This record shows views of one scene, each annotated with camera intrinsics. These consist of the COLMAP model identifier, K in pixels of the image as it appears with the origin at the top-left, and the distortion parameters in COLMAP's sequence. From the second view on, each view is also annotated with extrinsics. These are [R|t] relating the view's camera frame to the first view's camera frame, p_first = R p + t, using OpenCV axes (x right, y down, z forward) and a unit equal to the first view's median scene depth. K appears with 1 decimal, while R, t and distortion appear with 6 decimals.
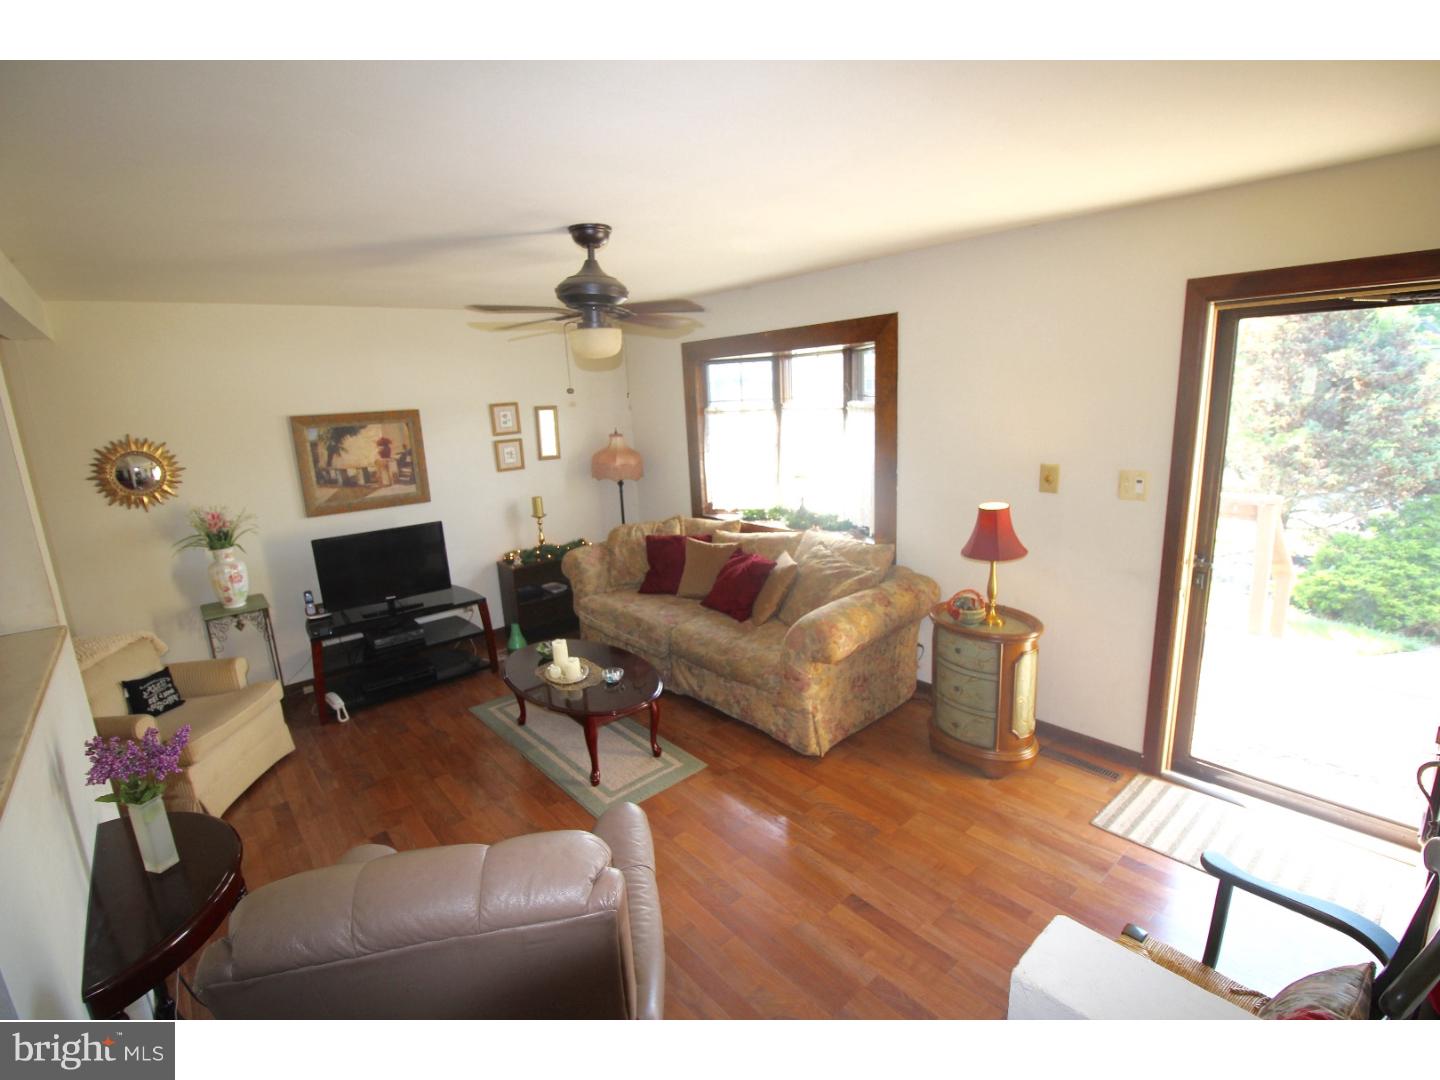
lens RADIAL K [[672.1, 0, 714.0], [0, 672.1, 537.1], [0, 0, 1]] dist [-0.002664, -0.011796]
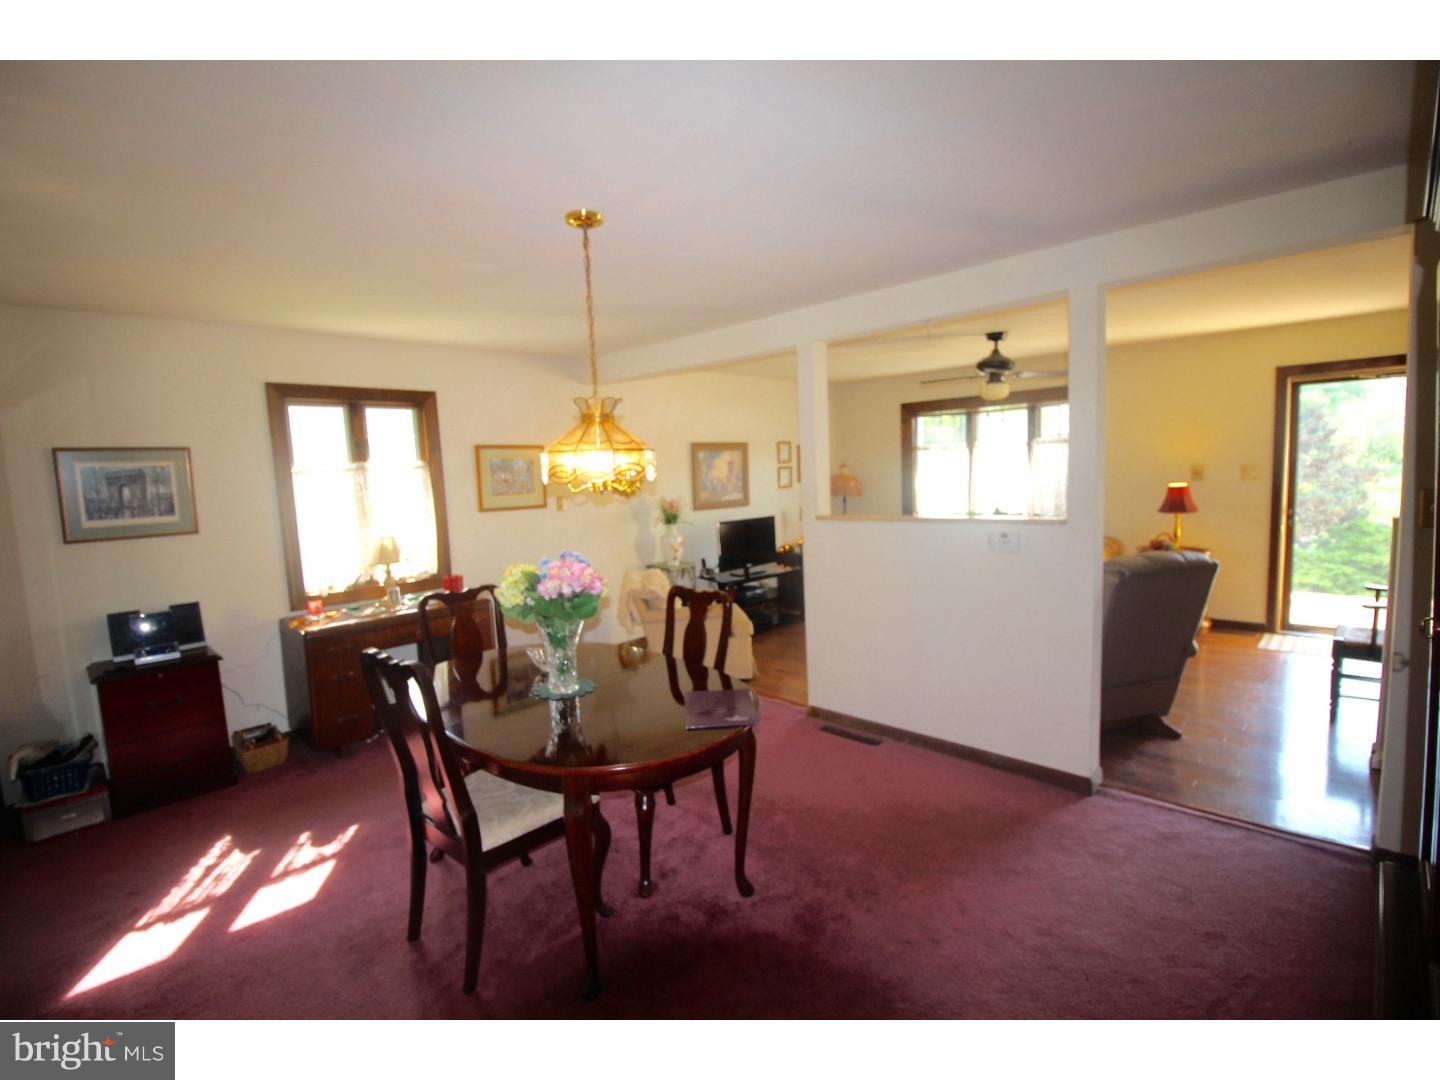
lens RADIAL K [[671.3, 0, 714.7], [0, 671.3, 541.7], [0, 0, 1]] dist [-0.002714, -0.011293]
pose [[0.994448, -0.004681, 0.105124, -0.637255], [0.016350, 0.993750, -0.110422, 0.177770], [-0.103950, 0.111528, 0.988310, -0.398056]]
